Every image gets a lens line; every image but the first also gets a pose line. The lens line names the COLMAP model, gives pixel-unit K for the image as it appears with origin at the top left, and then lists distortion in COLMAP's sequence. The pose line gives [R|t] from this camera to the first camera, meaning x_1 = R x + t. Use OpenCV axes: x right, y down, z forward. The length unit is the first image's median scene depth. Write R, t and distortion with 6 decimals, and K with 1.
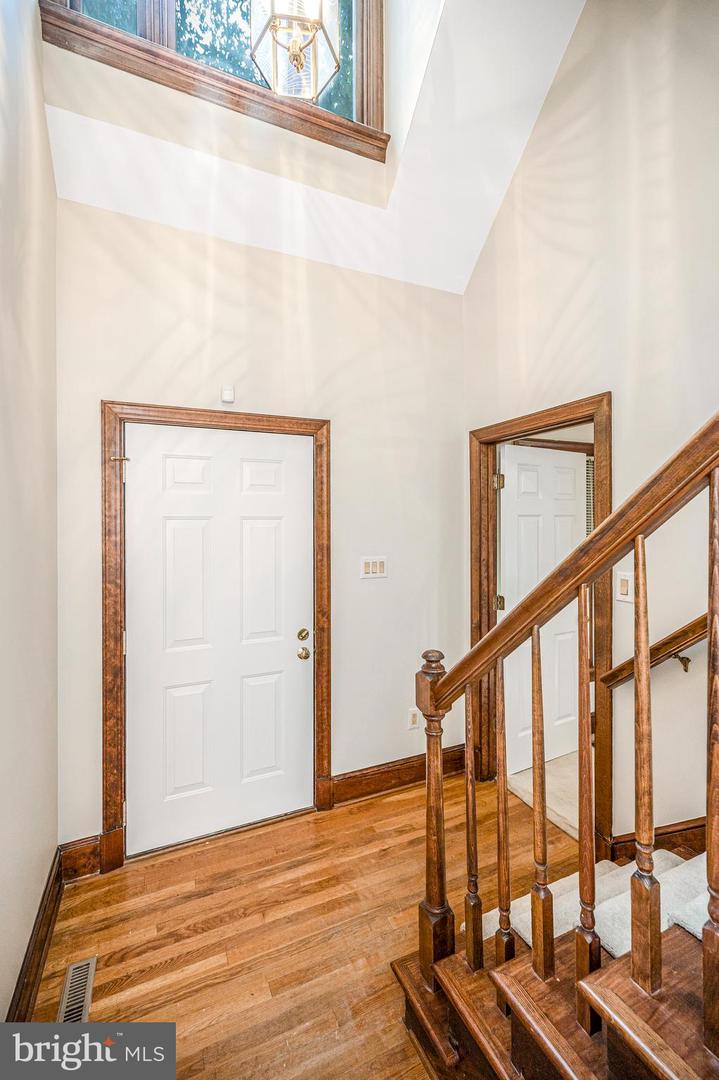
lens RADIAL K [[448.6, 0, 359.5], [0, 448.6, 540.0], [0, 0, 1]] dist [-0.004570, -0.000583]
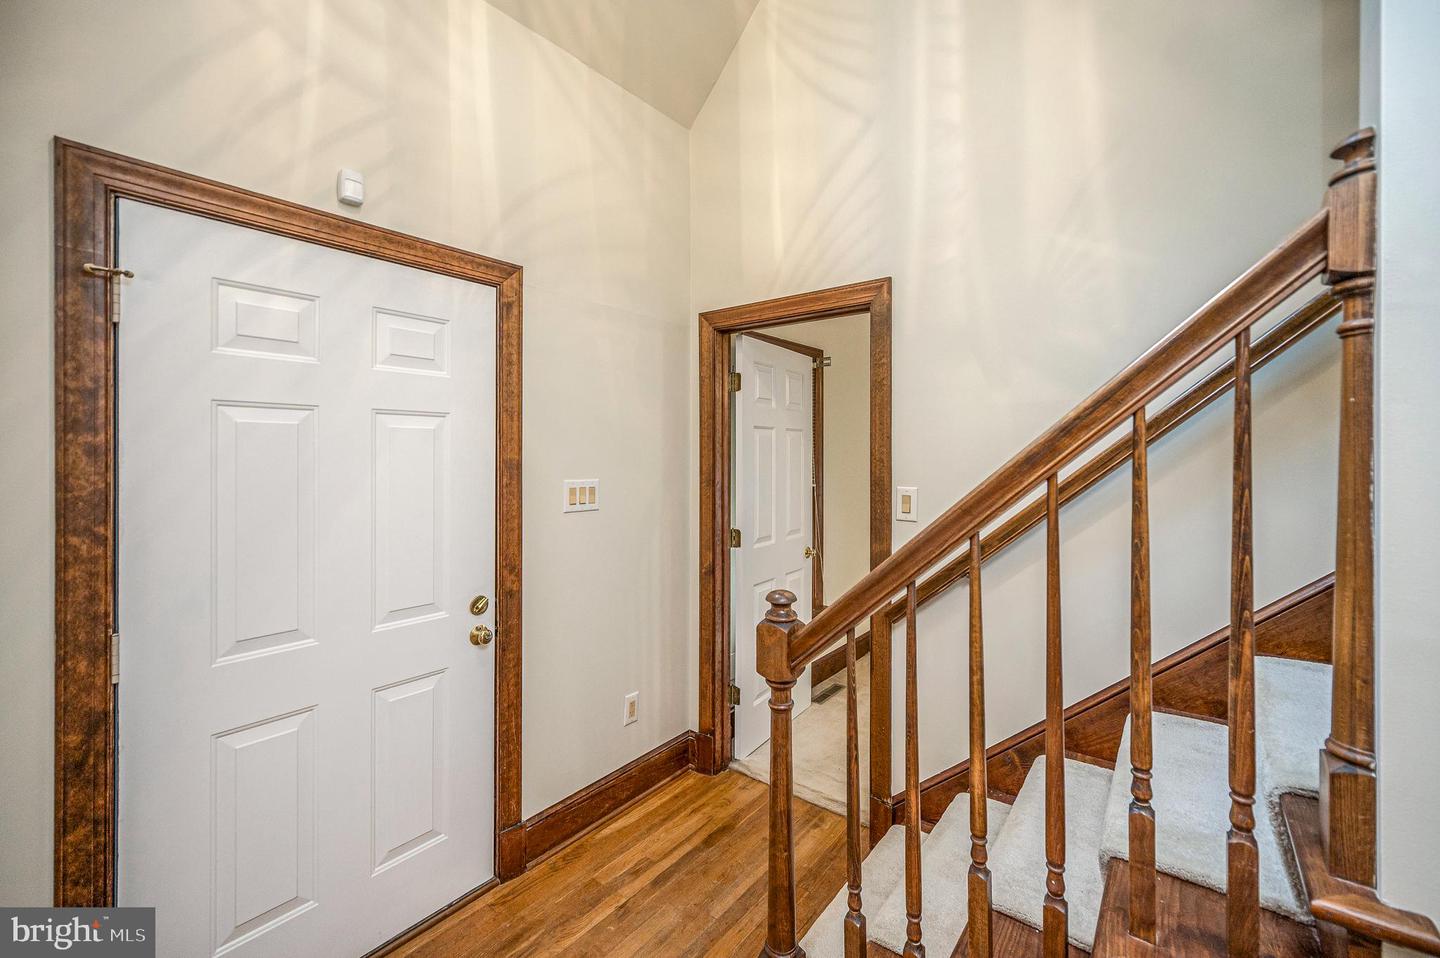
lens RADIAL K [[583.7, 0, 720.5], [0, 583.7, 474.6], [0, 0, 1]] dist [-0.002515, -0.000930]
pose [[0.887184, -0.010107, 0.461306, -0.202603], [0.013053, 0.999910, -0.003196, 0.037547], [-0.461232, 0.008857, 0.887235, 0.129217]]
